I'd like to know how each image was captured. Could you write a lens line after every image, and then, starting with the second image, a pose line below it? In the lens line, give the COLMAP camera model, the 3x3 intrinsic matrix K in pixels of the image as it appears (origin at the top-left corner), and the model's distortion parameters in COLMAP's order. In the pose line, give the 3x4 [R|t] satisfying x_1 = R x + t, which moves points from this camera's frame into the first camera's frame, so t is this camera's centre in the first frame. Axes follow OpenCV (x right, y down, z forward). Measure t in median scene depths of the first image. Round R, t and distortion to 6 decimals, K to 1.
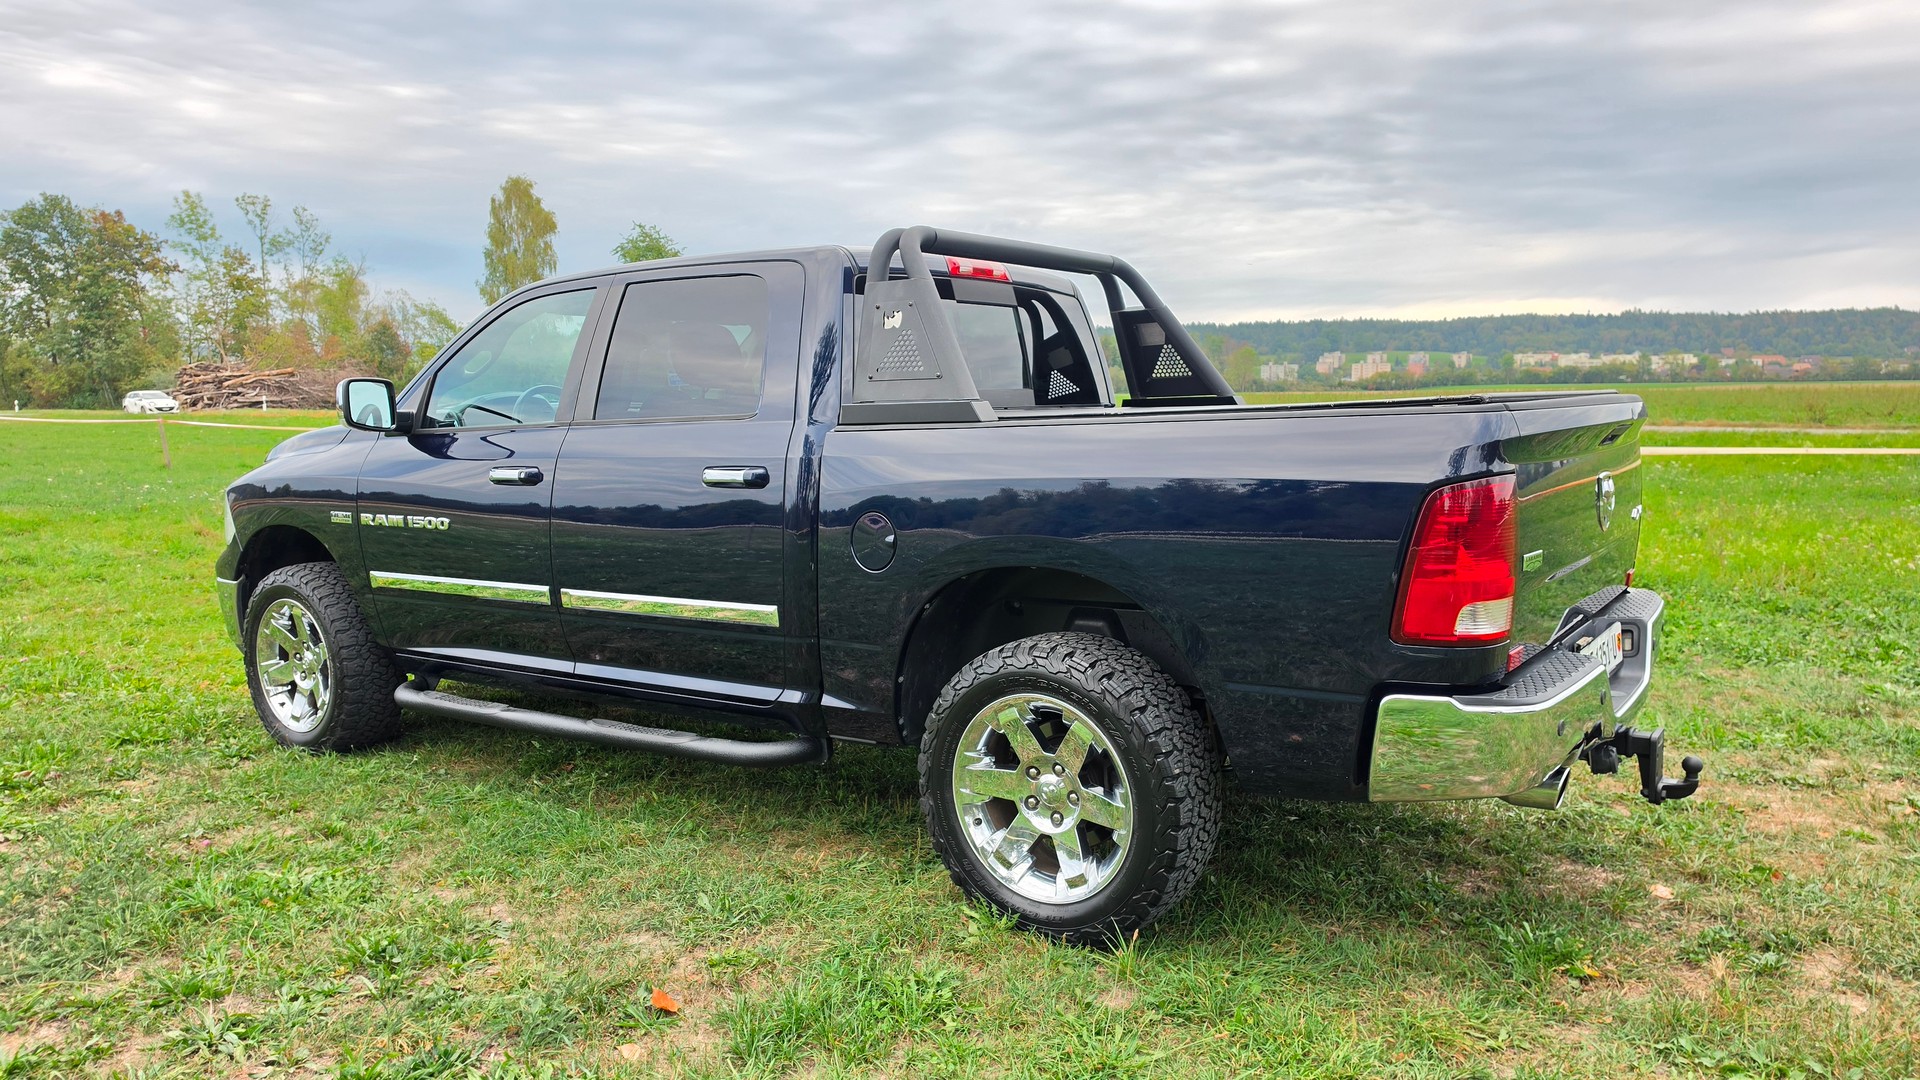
lens RADIAL K [[1331.9, 0, 952.8], [0, 1331.9, 561.5], [0, 0, 1]] dist [0.067356, -0.075327]
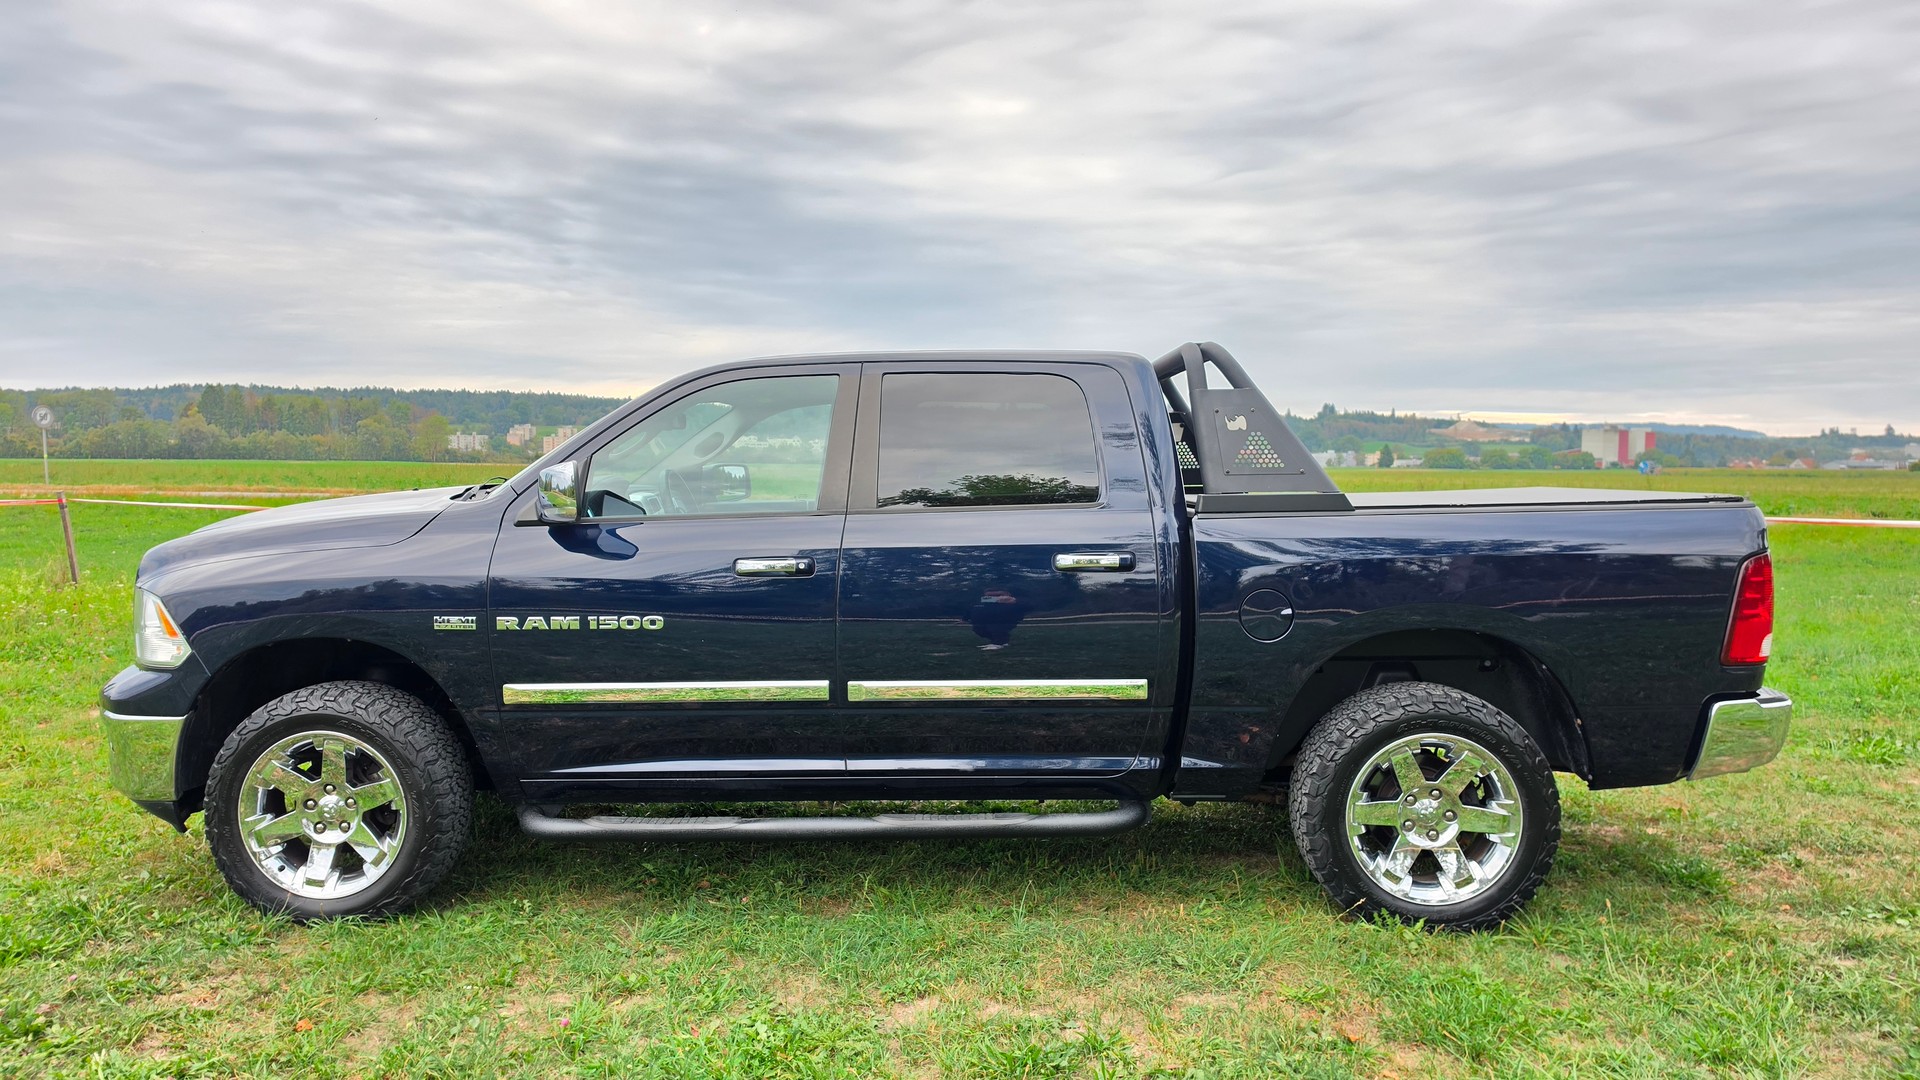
lens RADIAL K [[1331.9, 0, 917.6], [0, 1331.9, 511.9], [0, 0, 1]] dist [0.067356, -0.075327]
pose [[0.834433, -0.004789, 0.551088, -0.649108], [0.053856, 0.995885, -0.072892, -0.024402], [-0.548472, 0.090502, 0.831257, 0.134911]]
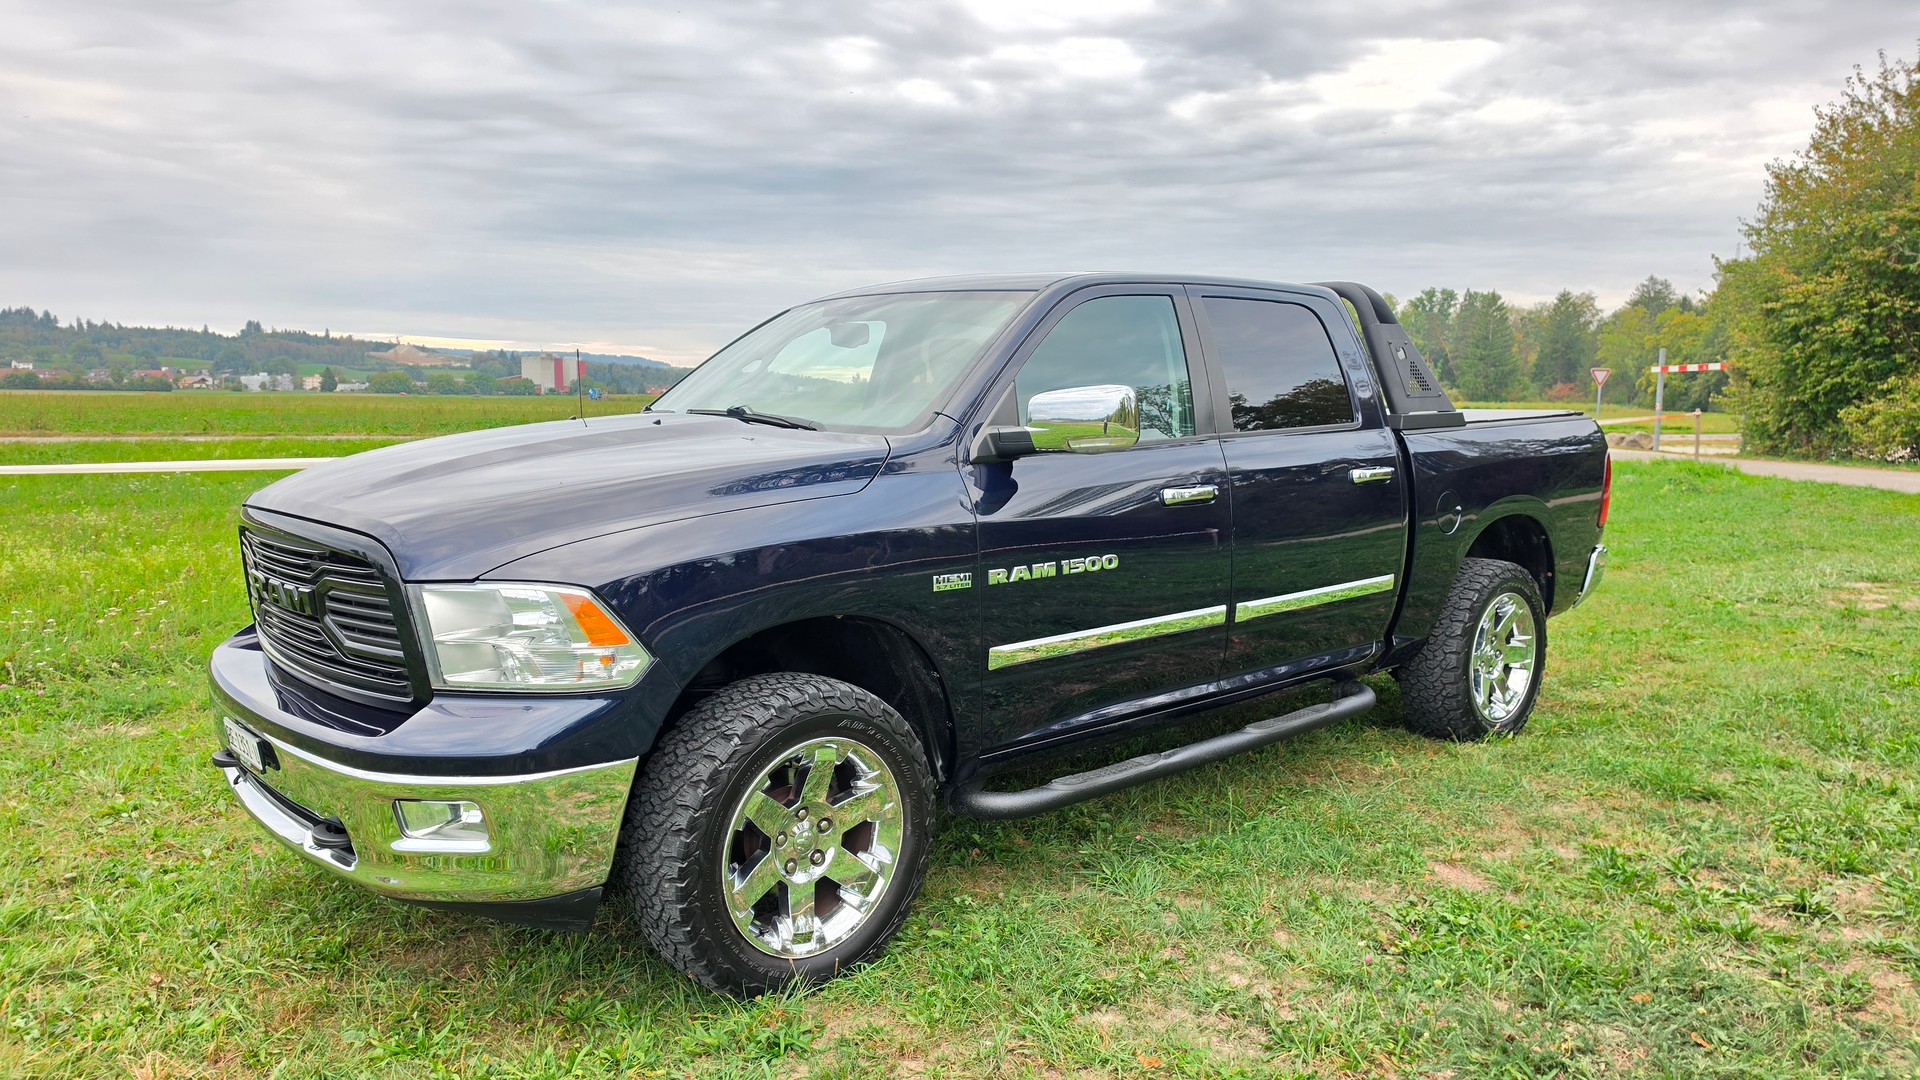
lens RADIAL K [[1331.9, 0, 955.1], [0, 1331.9, 555.8], [0, 0, 1]] dist [0.067356, -0.075327]
pose [[0.220770, -0.103604, 0.969808, -1.072027], [0.110819, 0.990567, 0.080594, -0.097289], [-0.969010, 0.089680, 0.230169, 0.808460]]
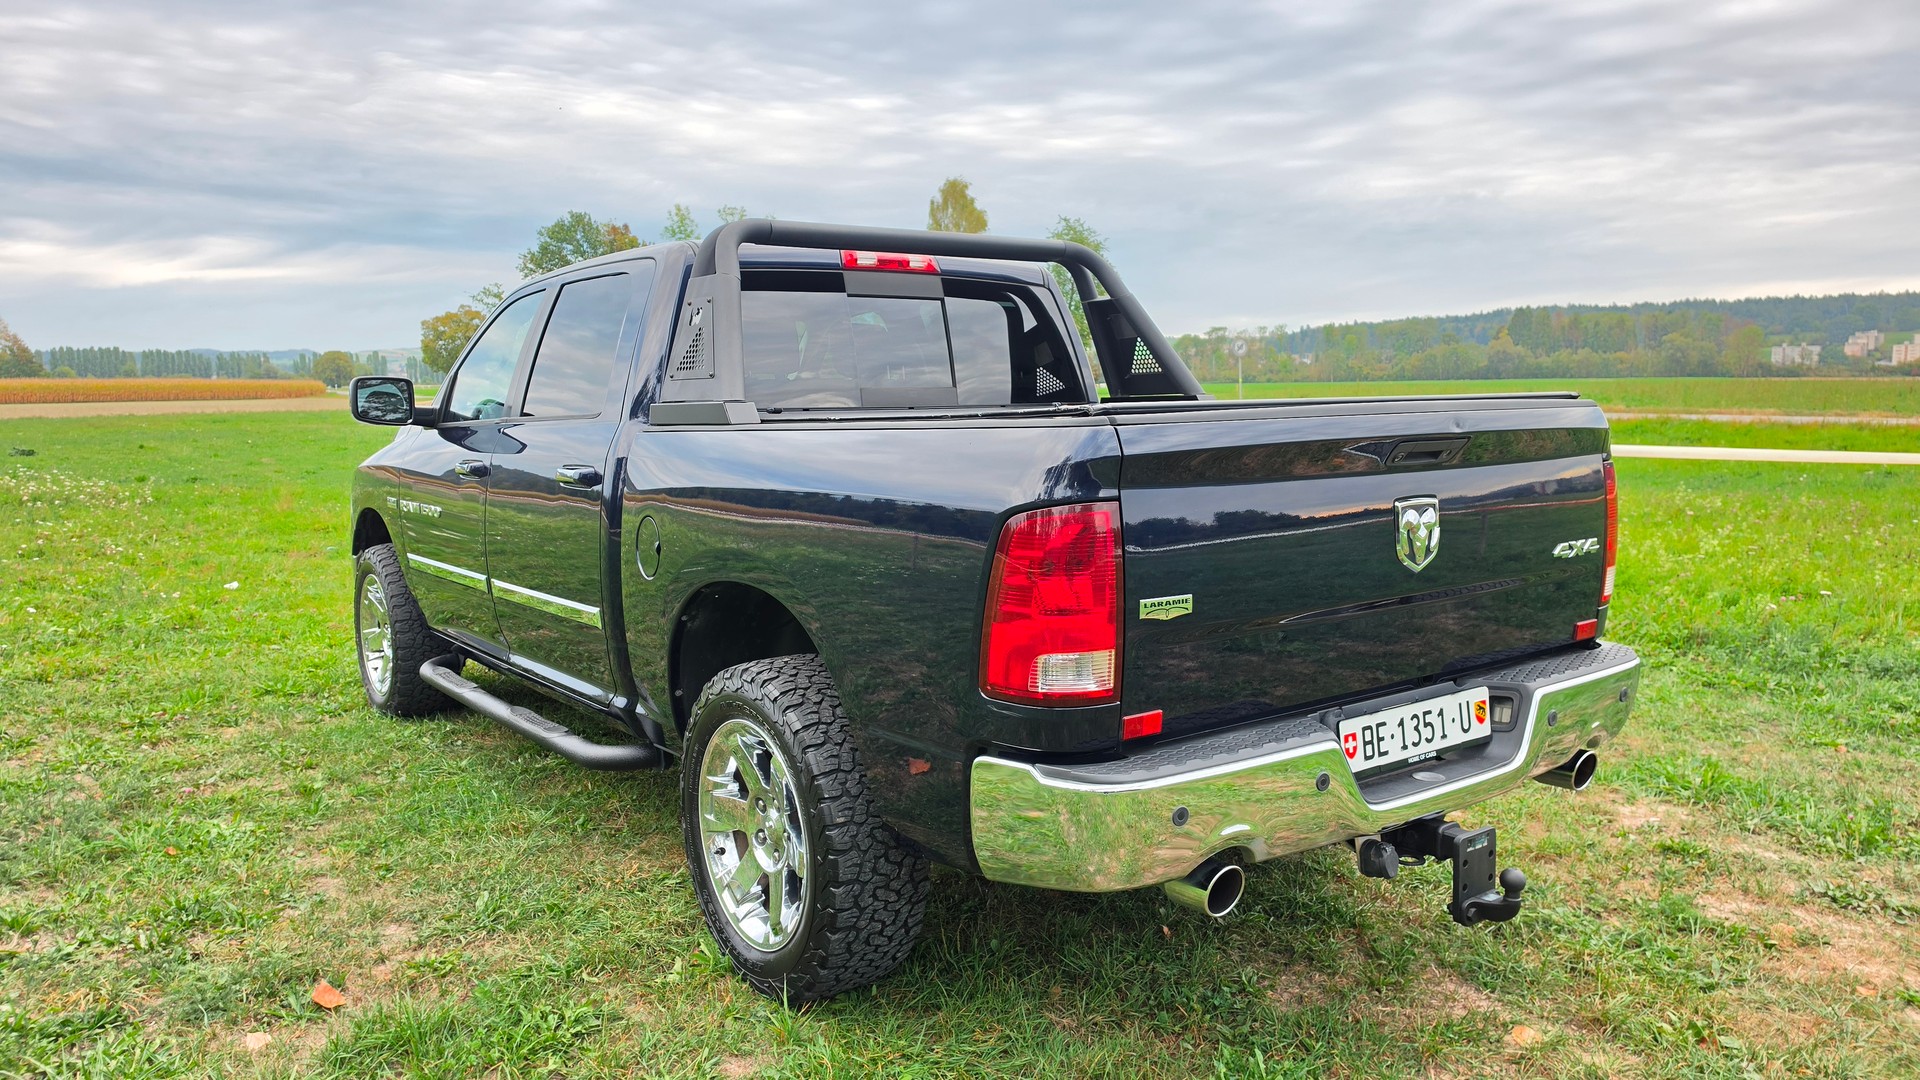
lens RADIAL K [[1331.9, 0, 941.1], [0, 1331.9, 553.9], [0, 0, 1]] dist [0.067356, -0.075327]
pose [[0.946418, 0.041323, -0.320290, 0.308076], [-0.040264, 0.999140, 0.009933, -0.019771], [0.320425, 0.003496, 0.947267, 0.104585]]
